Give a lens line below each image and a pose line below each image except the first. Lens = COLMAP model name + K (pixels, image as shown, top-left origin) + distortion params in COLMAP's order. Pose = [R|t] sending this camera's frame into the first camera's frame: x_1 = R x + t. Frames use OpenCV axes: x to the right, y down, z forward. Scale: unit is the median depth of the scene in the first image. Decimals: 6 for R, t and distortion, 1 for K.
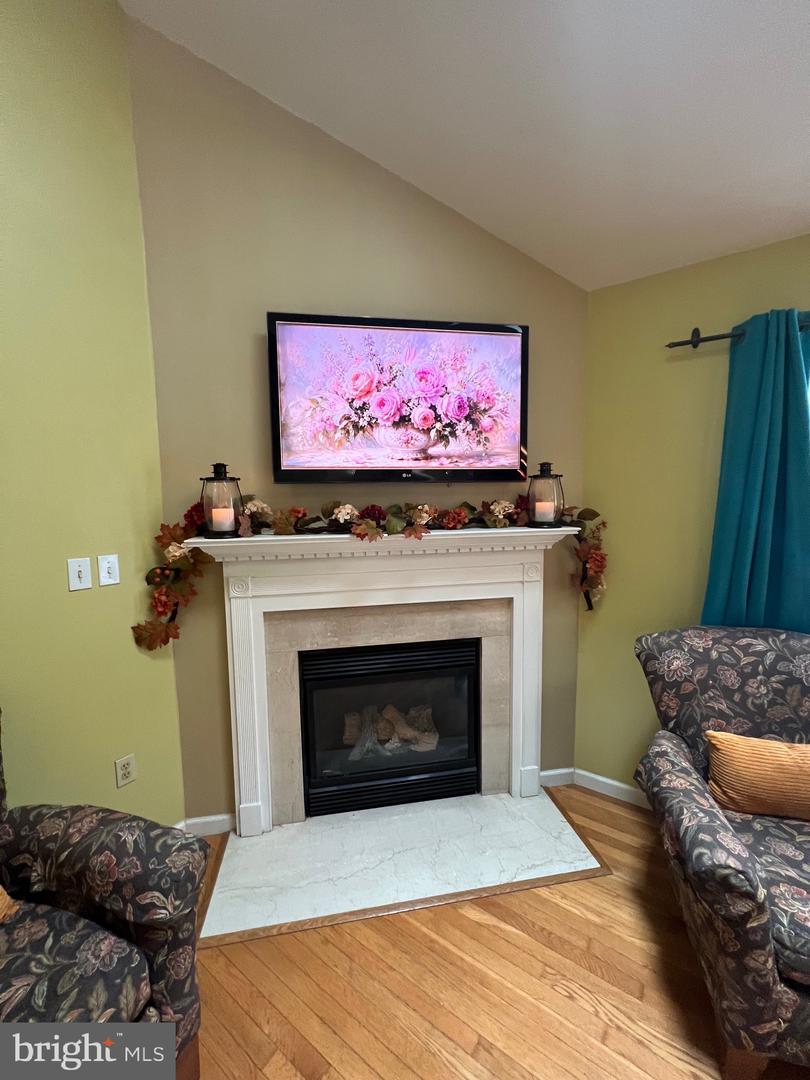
lens RADIAL K [[433.9, 0, 405.3], [0, 433.9, 542.0], [0, 0, 1]] dist [0.001750, 0.000296]
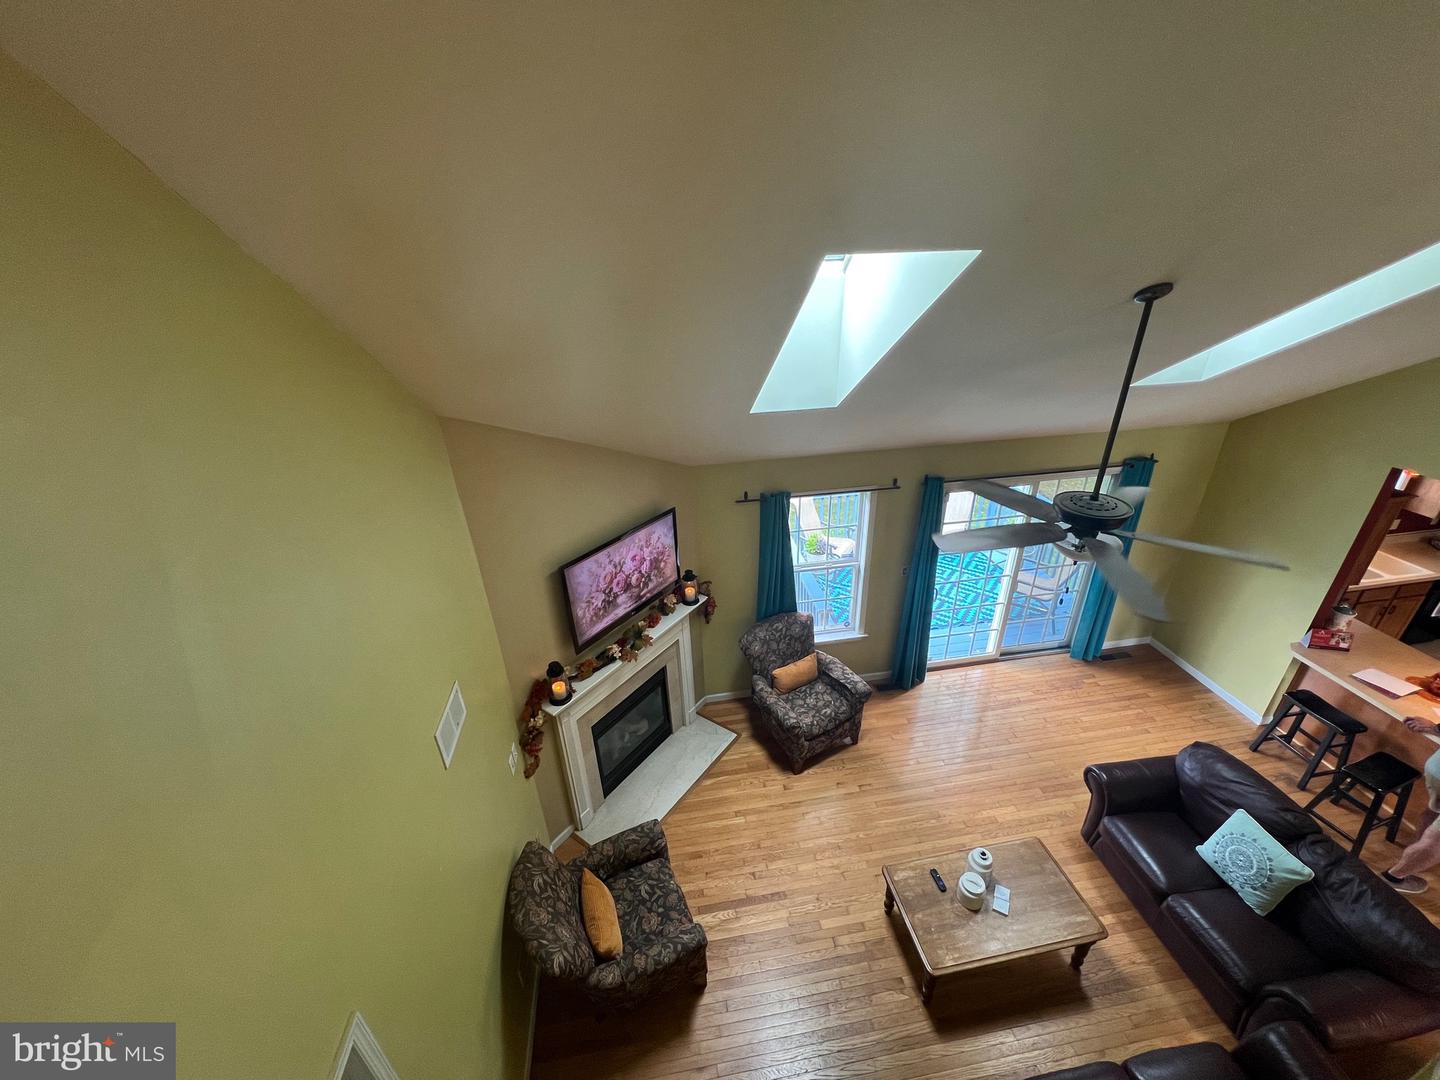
lens RADIAL K [[575.4, 0, 719.0], [0, 575.4, 538.4], [0, 0, 1]] dist [0.000933, 0.000126]
pose [[0.720753, -0.324792, 0.612393, -1.114448], [0.099916, 0.922890, 0.371874, -1.312120], [-0.685954, -0.206841, 0.697628, -0.807172]]
